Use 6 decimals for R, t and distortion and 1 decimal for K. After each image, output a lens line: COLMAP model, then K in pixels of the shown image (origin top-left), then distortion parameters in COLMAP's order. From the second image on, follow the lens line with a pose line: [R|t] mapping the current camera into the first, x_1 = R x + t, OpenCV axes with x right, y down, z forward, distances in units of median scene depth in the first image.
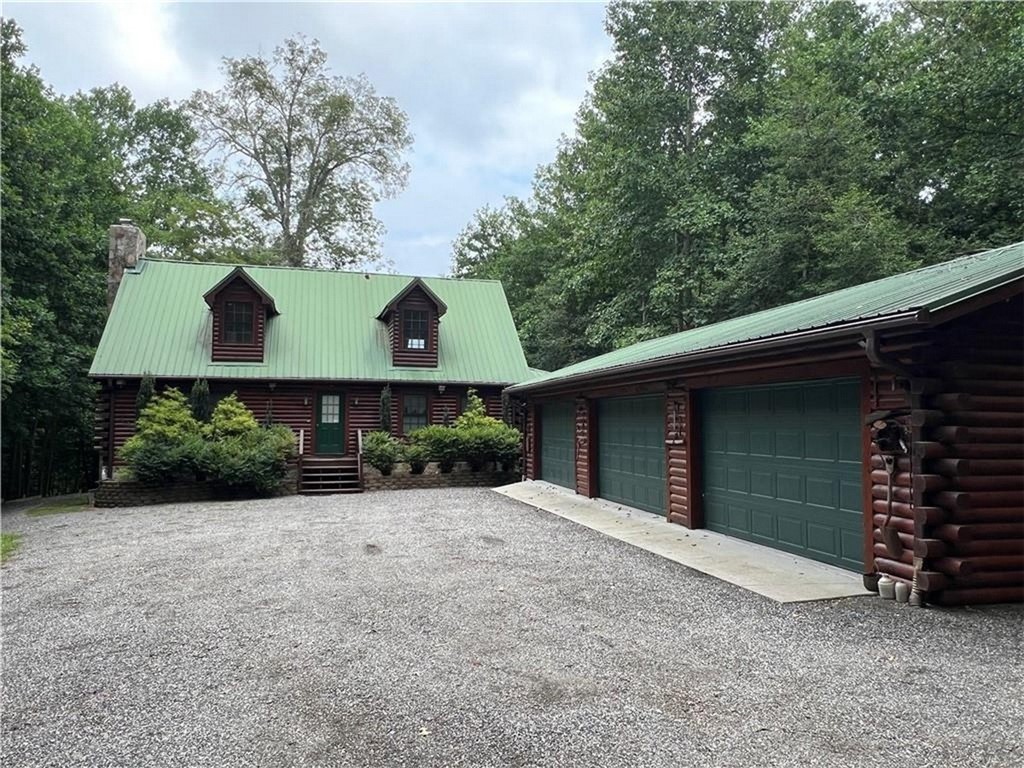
lens RADIAL K [[701.1, 0, 512.0], [0, 701.1, 384.0], [0, 0, 1]] dist [-0.008287, -0.003820]
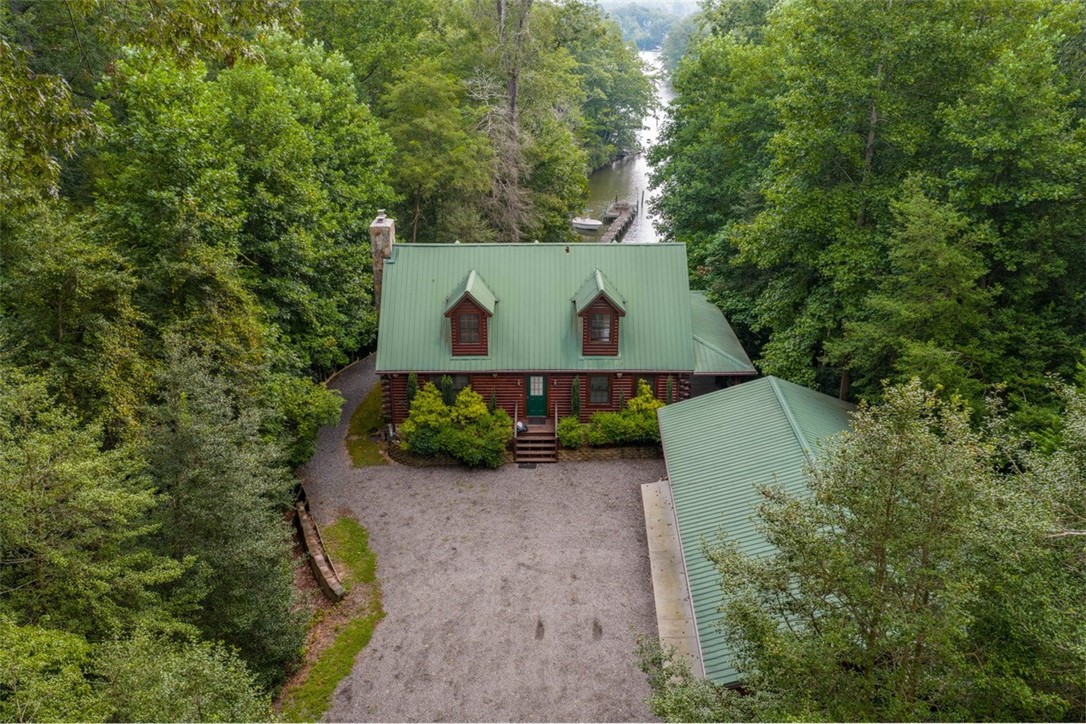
lens RADIAL K [[876.8, 0, 543.0], [0, 876.8, 362.0], [0, 0, 1]] dist [0.009919, 0.003557]
pose [[0.959336, 0.097639, -0.264843, 0.204661], [0.021288, 0.910570, 0.412807, -0.741280], [0.281464, -0.401659, 0.871463, -0.468988]]
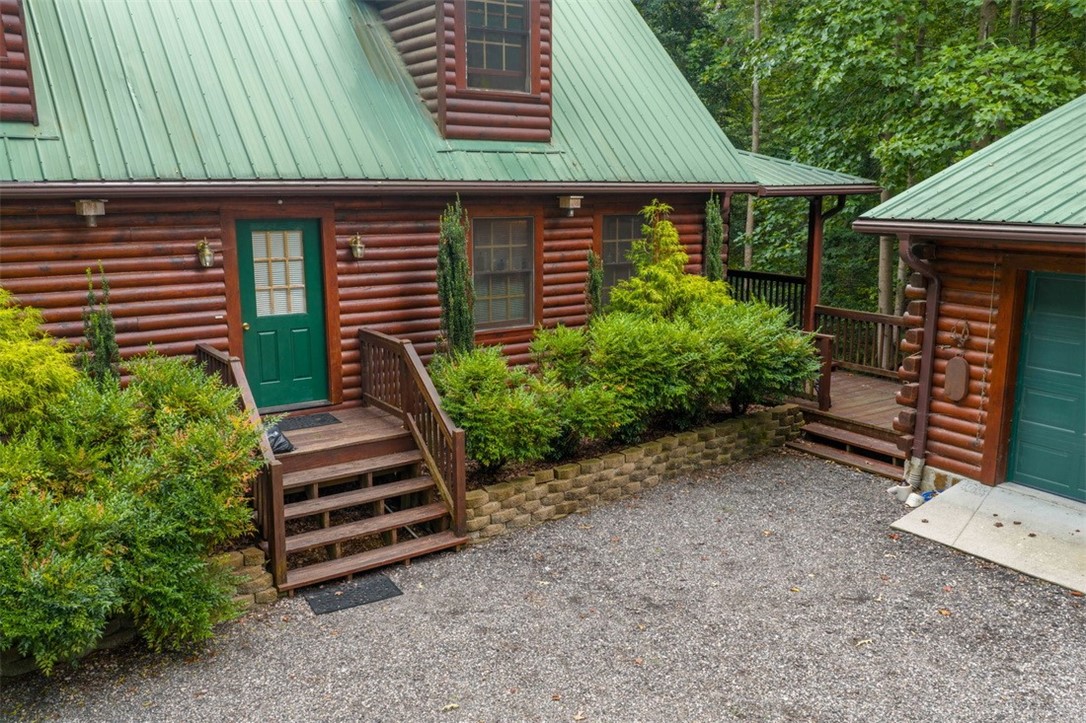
lens RADIAL K [[876.8, 0, 543.0], [0, 876.8, 361.5], [0, 0, 1]] dist [0.009919, 0.003557]
pose [[0.951378, -0.067673, 0.300501, -0.283844], [-0.009414, 0.968724, 0.247964, -0.028883], [-0.307883, -0.238736, 0.920985, 0.607852]]
